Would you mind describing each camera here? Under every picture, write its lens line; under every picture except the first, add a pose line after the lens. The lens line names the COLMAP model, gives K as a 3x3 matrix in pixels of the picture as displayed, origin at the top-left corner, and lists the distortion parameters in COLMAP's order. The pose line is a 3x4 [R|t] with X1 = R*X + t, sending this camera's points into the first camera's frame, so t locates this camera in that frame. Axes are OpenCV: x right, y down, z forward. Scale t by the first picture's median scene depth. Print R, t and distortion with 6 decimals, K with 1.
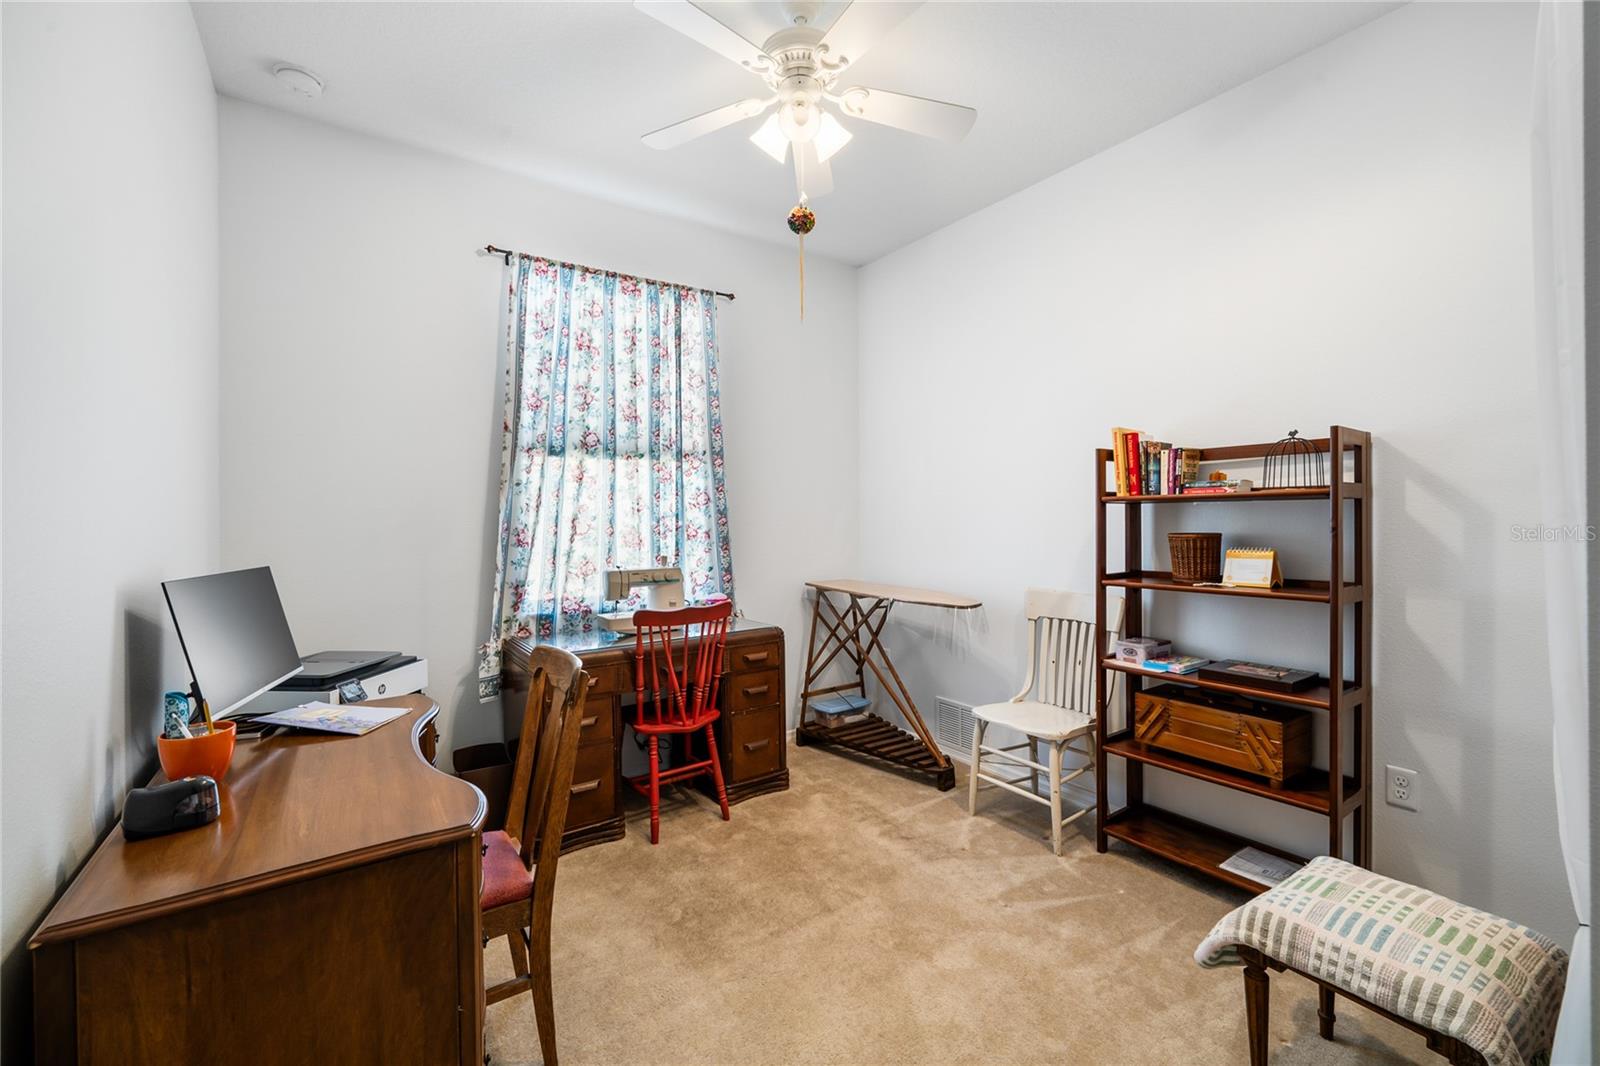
lens RADIAL K [[653.8, 0, 805.6], [0, 653.8, 532.6], [0, 0, 1]] dist [0.000292, -0.000066]
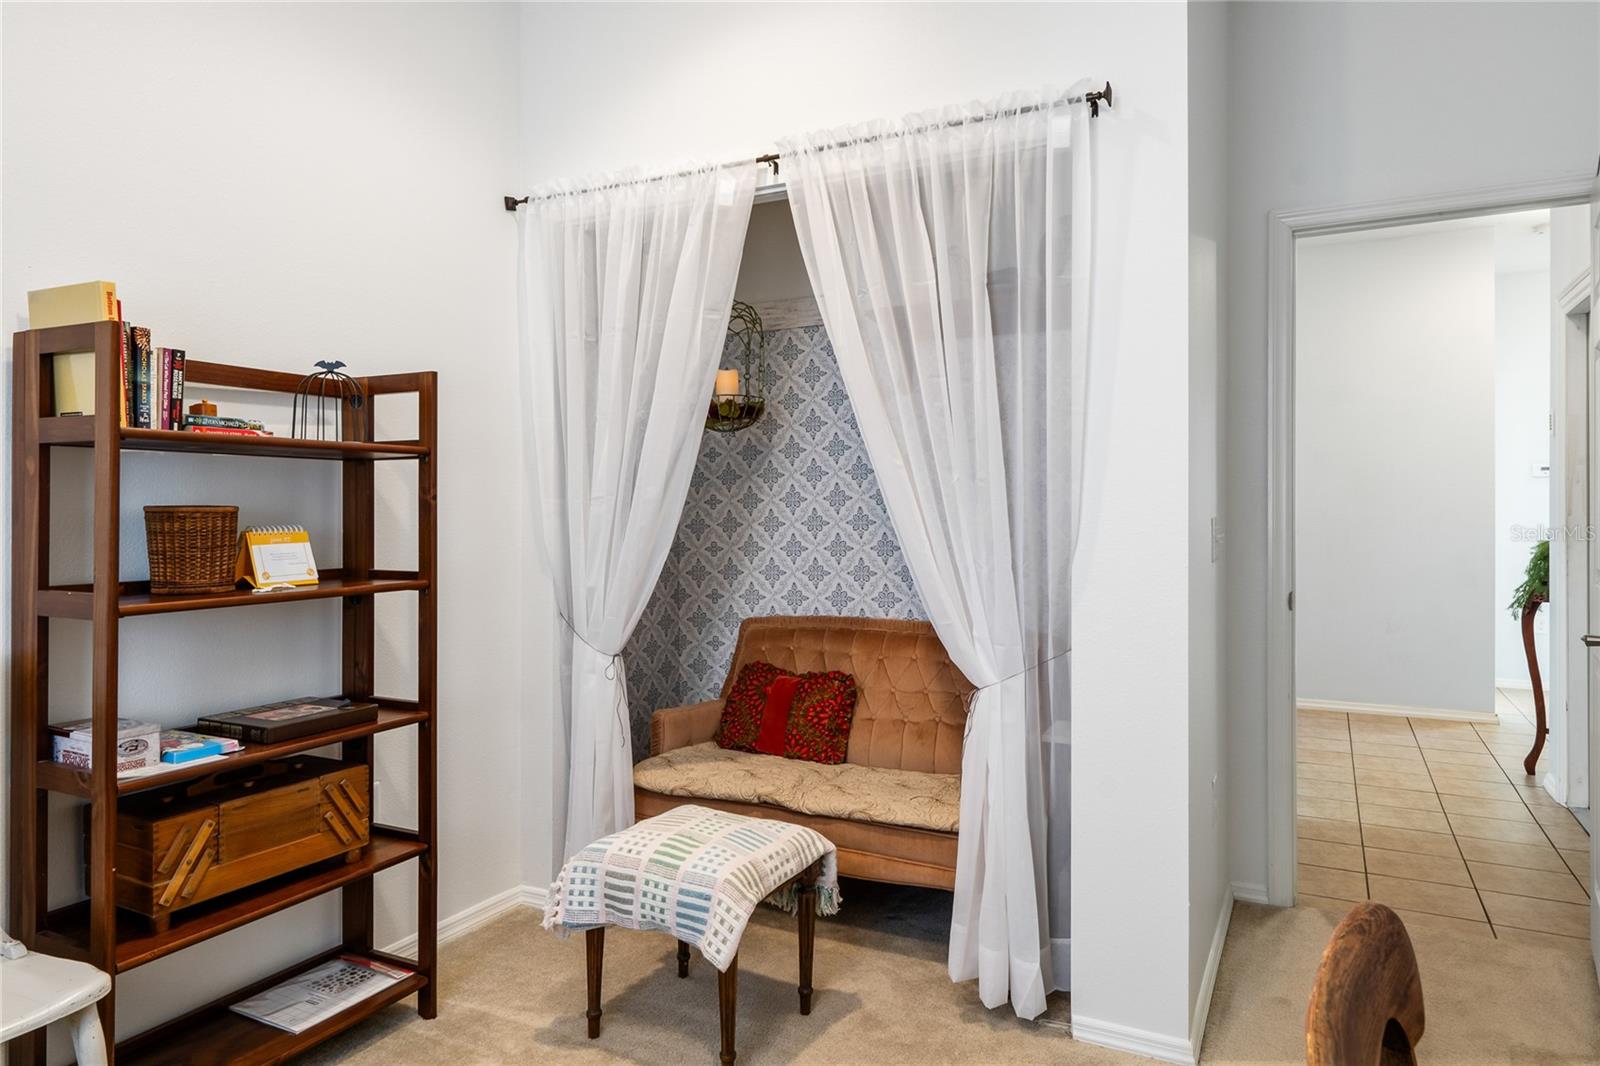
lens RADIAL K [[993.9, 0, 808.0], [0, 993.9, 508.1], [0, 0, 1]] dist [-0.002460, -0.000310]
pose [[-0.456897, 0.003072, 0.889514, -0.440587], [0.013723, 0.999899, 0.003596, 0.007901], [-0.889414, 0.013850, -0.456893, 0.978193]]
